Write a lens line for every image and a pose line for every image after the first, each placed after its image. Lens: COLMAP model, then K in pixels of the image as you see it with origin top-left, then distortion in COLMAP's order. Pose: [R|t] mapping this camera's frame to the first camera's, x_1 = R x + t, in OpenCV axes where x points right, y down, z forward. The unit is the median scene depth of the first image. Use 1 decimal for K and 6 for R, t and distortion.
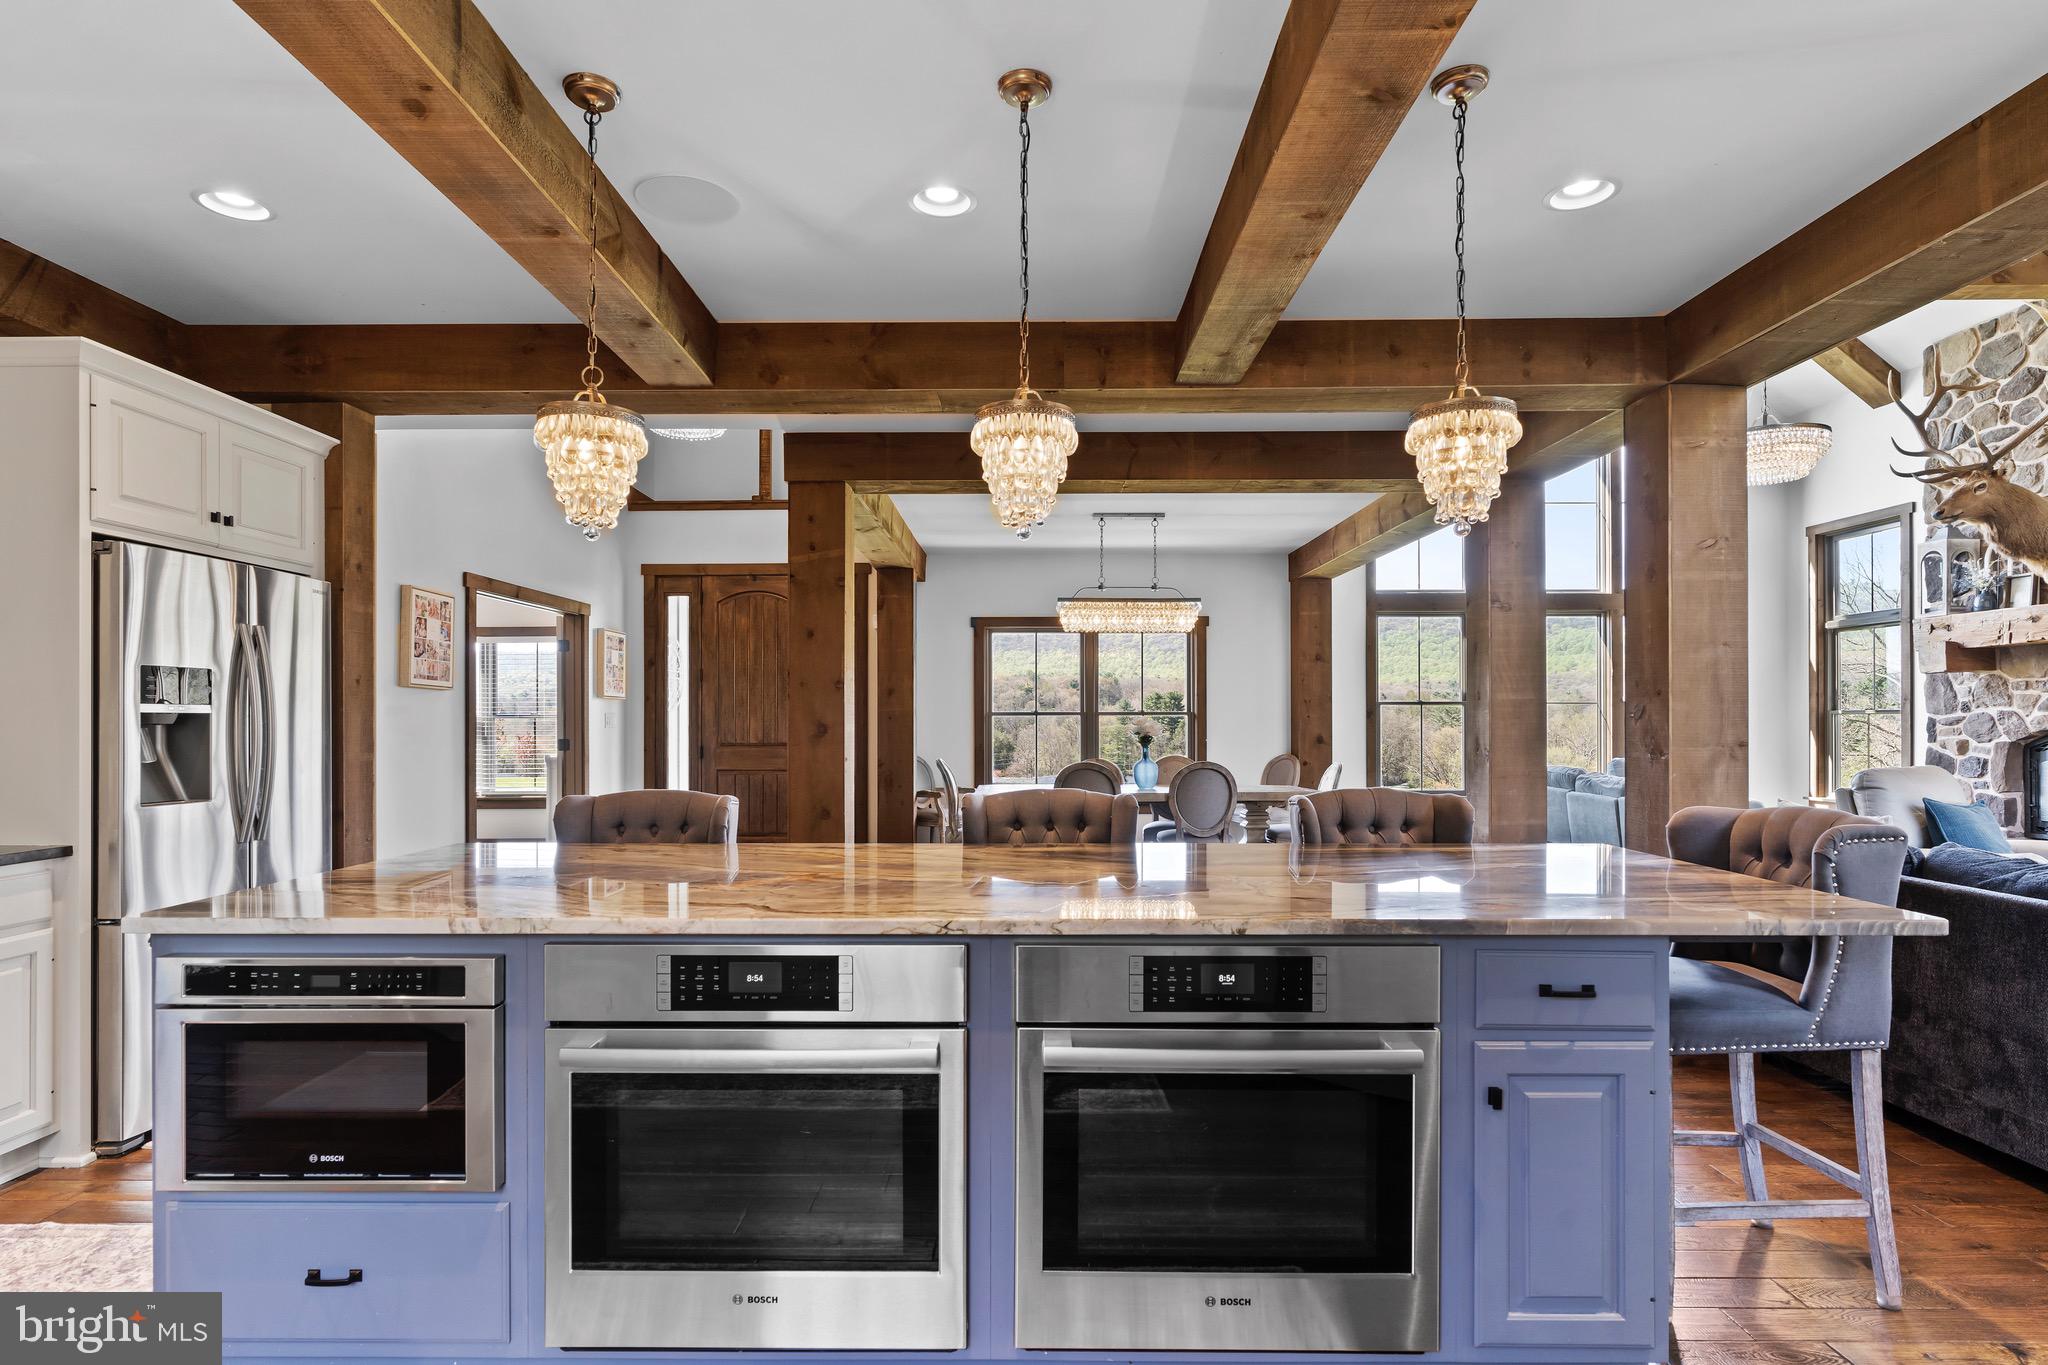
lens RADIAL K [[1056.0, 0, 1018.7], [0, 1056.0, 715.2], [0, 0, 1]] dist [-0.007772, 0.003218]
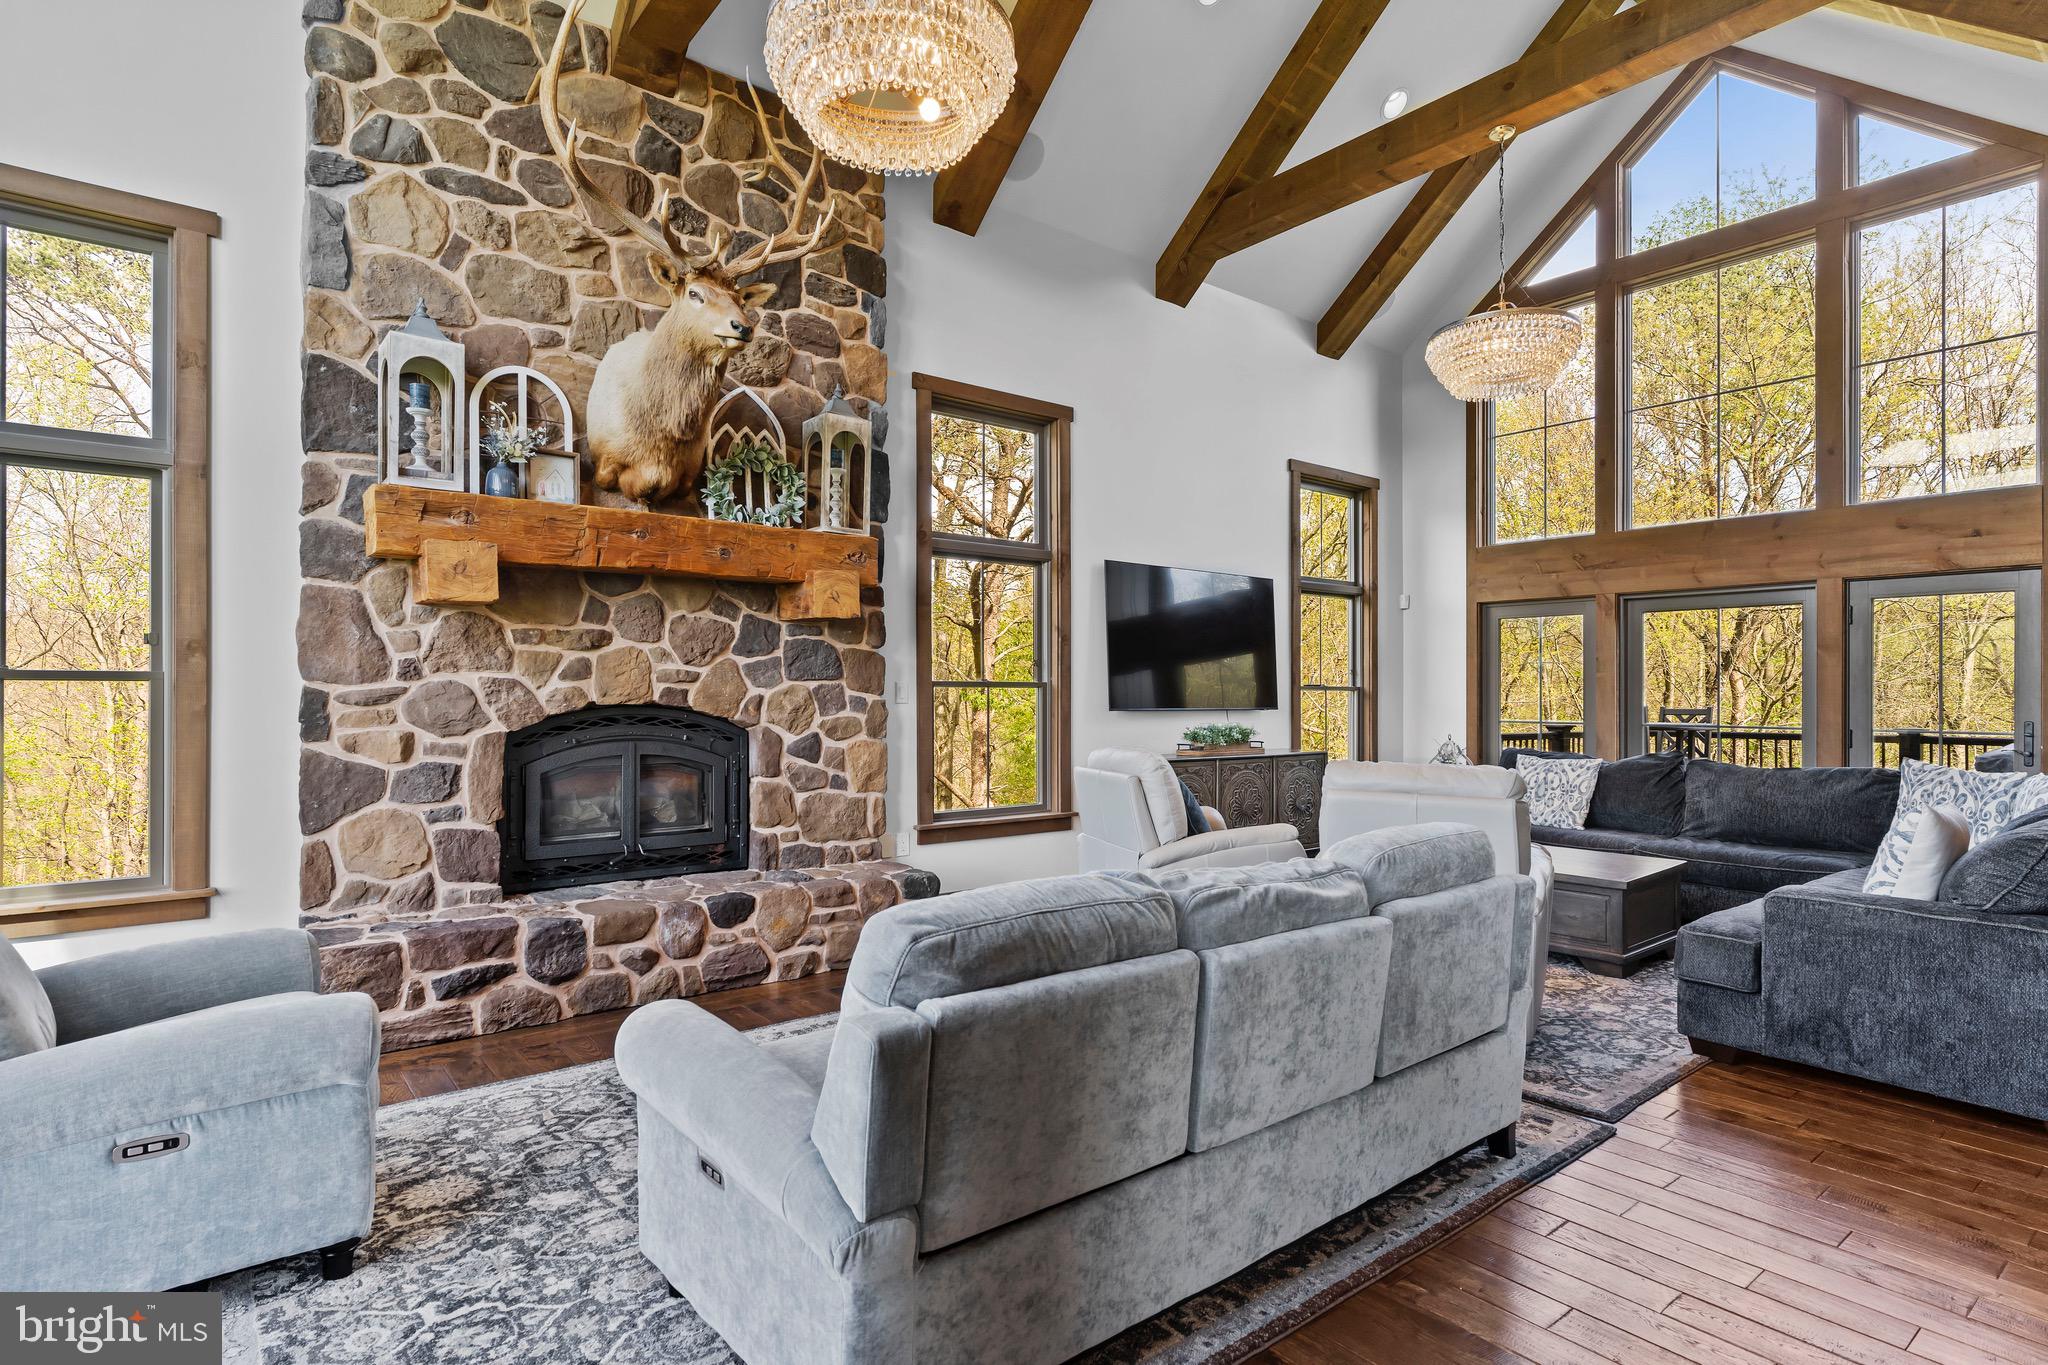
lens RADIAL K [[1056.0, 0, 1025.4], [0, 1056.0, 691.7], [0, 0, 1]] dist [-0.007772, 0.003218]
pose [[-0.631579, 0.001845, 0.775310, 0.323753], [-0.004862, 0.999968, -0.006340, 0.005367], [-0.775296, -0.007773, -0.631550, 1.179218]]
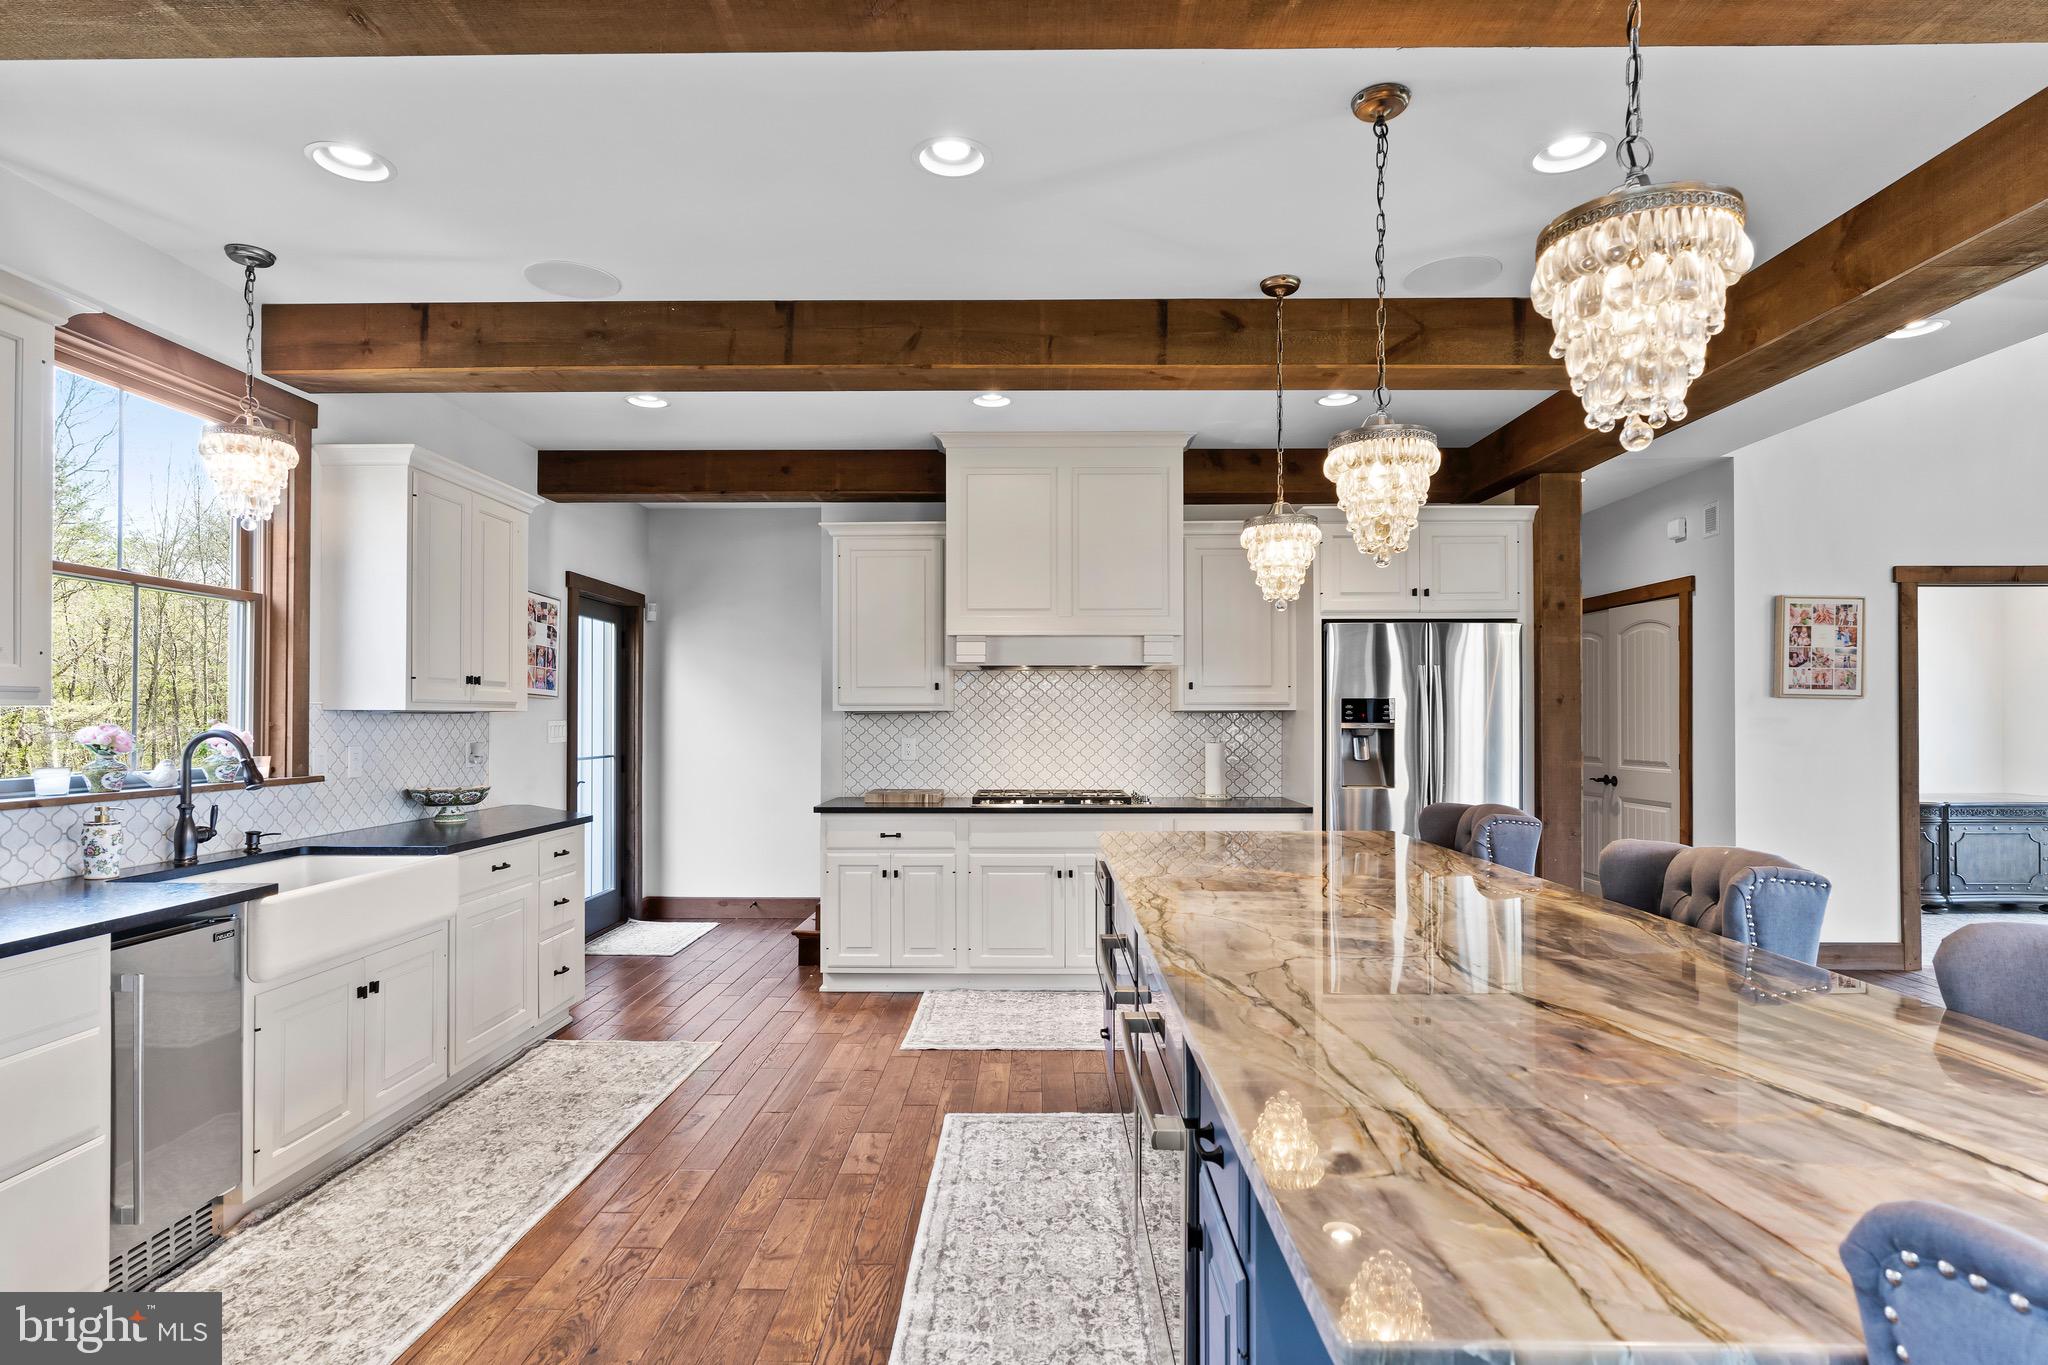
lens RADIAL K [[1056.0, 0, 1016.4], [0, 1056.0, 708.4], [0, 0, 1]] dist [-0.007772, 0.003218]
pose [[-0.008691, -0.008117, -0.999929, 0.320958], [0.004935, 0.999955, -0.008160, -0.009266], [0.999950, -0.005005, -0.008650, 0.218294]]
